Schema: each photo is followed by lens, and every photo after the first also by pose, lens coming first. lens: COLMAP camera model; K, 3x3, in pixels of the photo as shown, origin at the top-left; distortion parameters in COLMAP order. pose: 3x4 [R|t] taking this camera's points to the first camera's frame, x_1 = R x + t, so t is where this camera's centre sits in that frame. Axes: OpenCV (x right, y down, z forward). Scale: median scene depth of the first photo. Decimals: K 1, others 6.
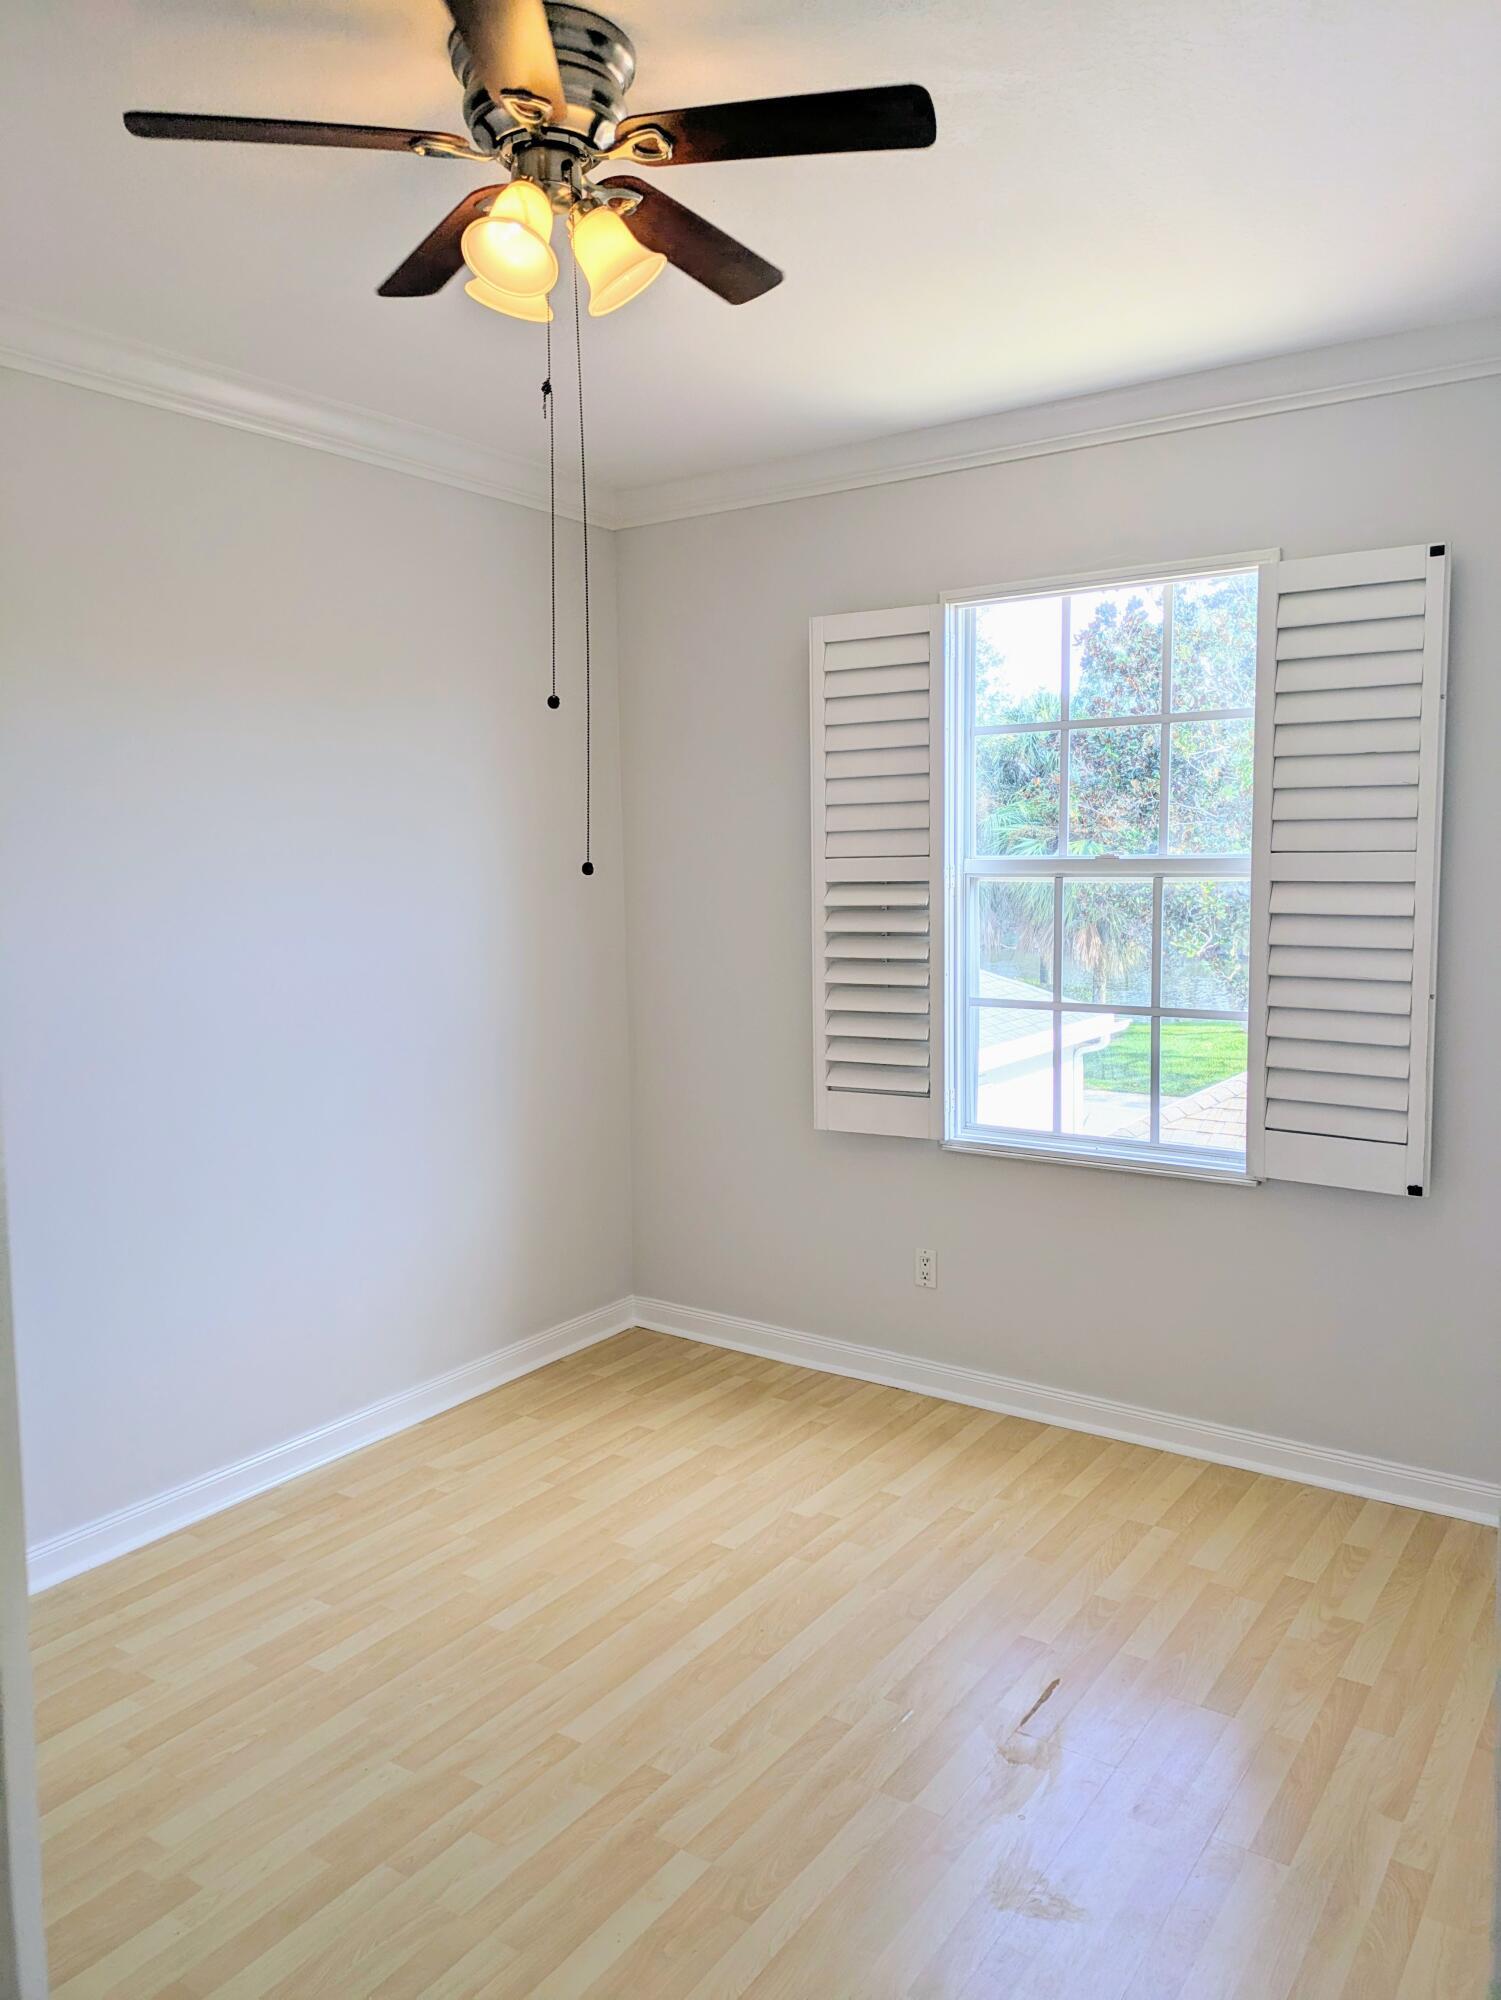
lens RADIAL K [[1422.8, 0, 757.4], [0, 1422.8, 995.4], [0, 0, 1]] dist [0.065397, -0.070702]
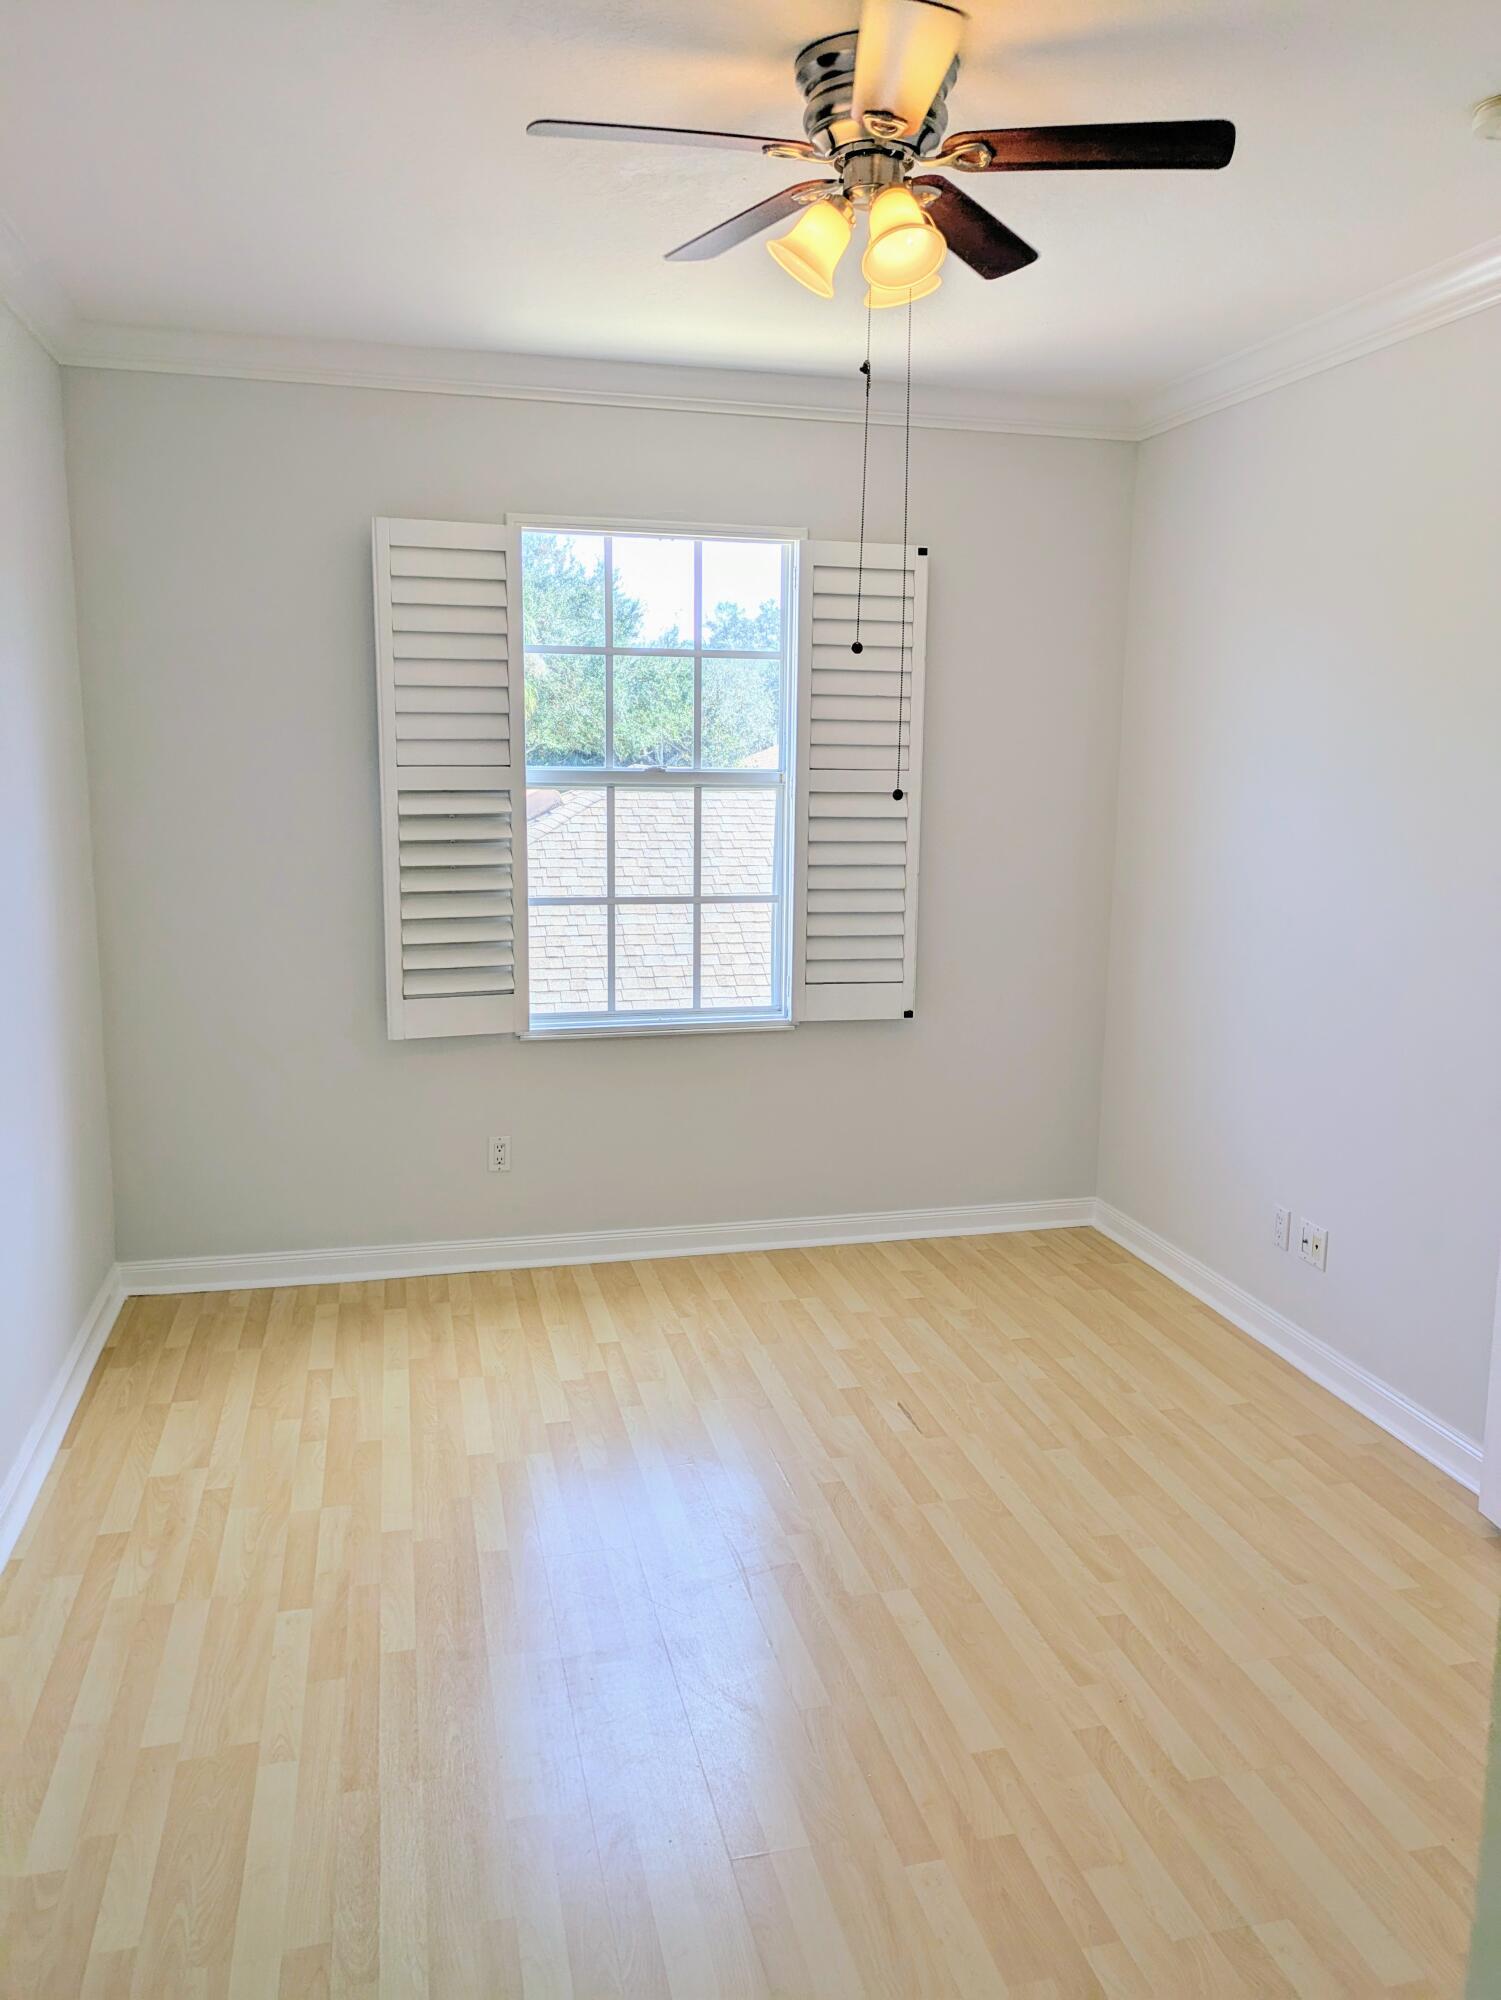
lens RADIAL K [[1453.7, 0, 753.1], [0, 1453.7, 977.2], [0, 0, 1]] dist [0.063816, -0.068518]
pose [[0.671677, -0.103829, 0.733532, -0.594013], [0.050971, 0.994261, 0.094061, -0.036352], [-0.739088, -0.025790, 0.673115, 0.140531]]
